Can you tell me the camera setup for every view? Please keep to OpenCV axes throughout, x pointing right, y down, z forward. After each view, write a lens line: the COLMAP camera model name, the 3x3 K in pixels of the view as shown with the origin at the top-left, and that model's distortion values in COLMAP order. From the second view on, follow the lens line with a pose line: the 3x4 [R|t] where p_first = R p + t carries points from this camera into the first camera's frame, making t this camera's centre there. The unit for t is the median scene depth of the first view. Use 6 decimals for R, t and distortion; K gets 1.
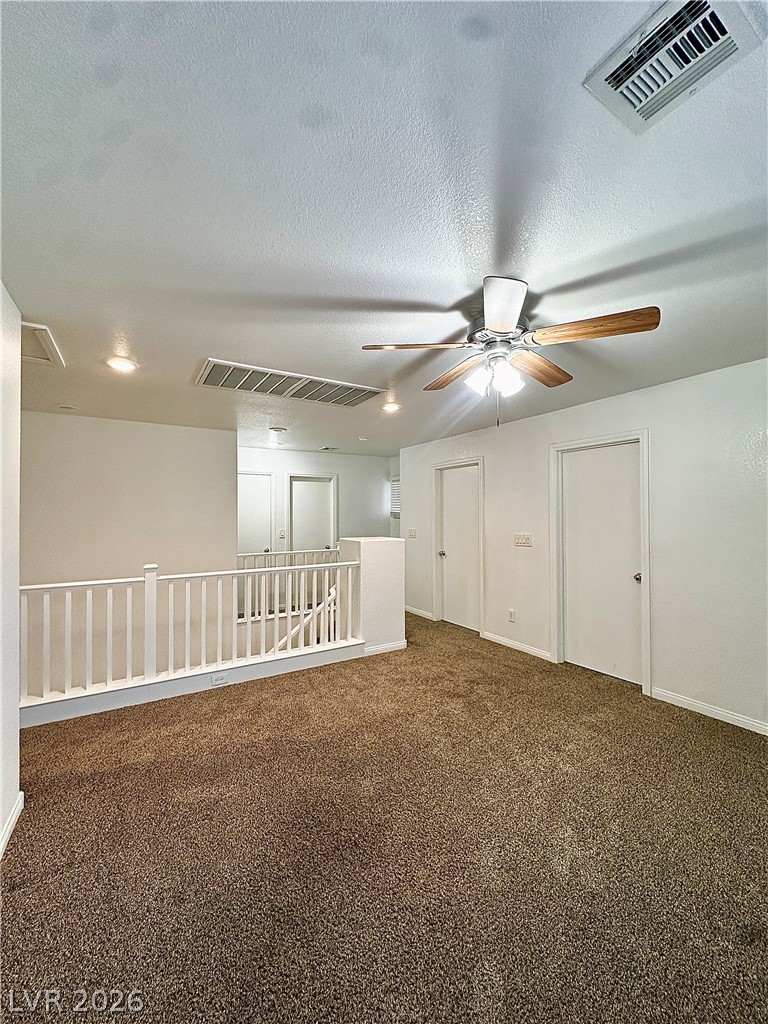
lens RADIAL K [[409.1, 0, 383.5], [0, 409.1, 513.0], [0, 0, 1]] dist [-0.007730, 0.001468]
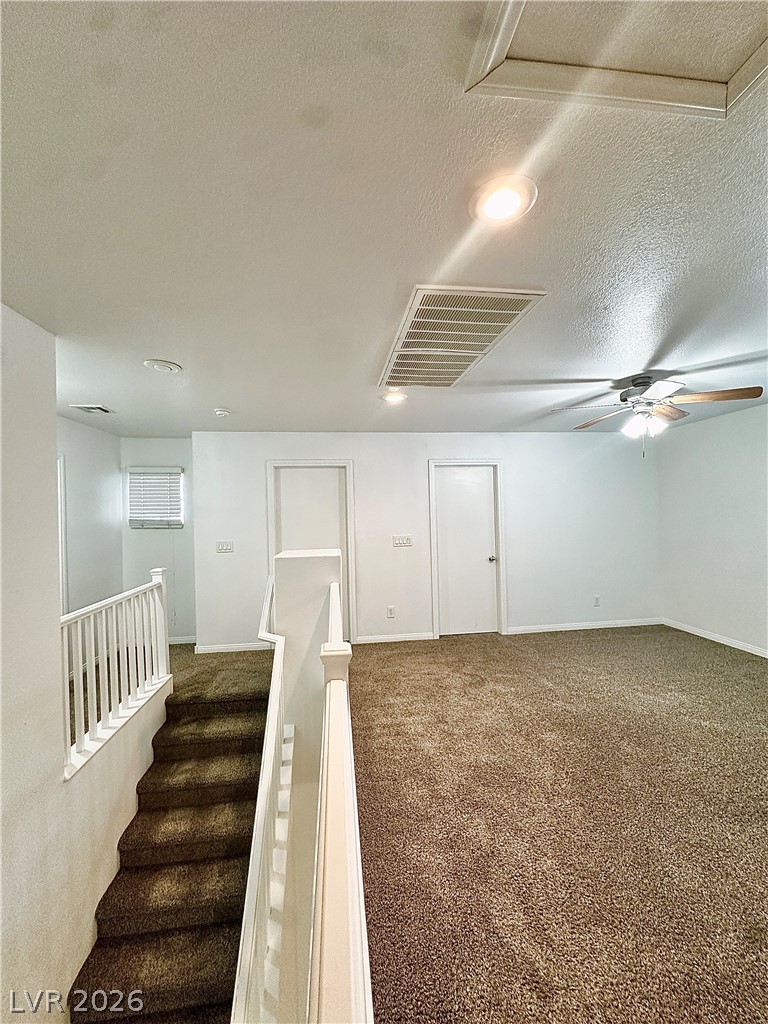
lens RADIAL K [[409.1, 0, 383.4], [0, 409.1, 511.7], [0, 0, 1]] dist [-0.007730, 0.001468]
pose [[0.411290, 0.000610, 0.911504, -0.795534], [0.012545, 0.999901, -0.006330, -0.008859], [-0.911418, 0.014039, 0.411242, 0.662671]]
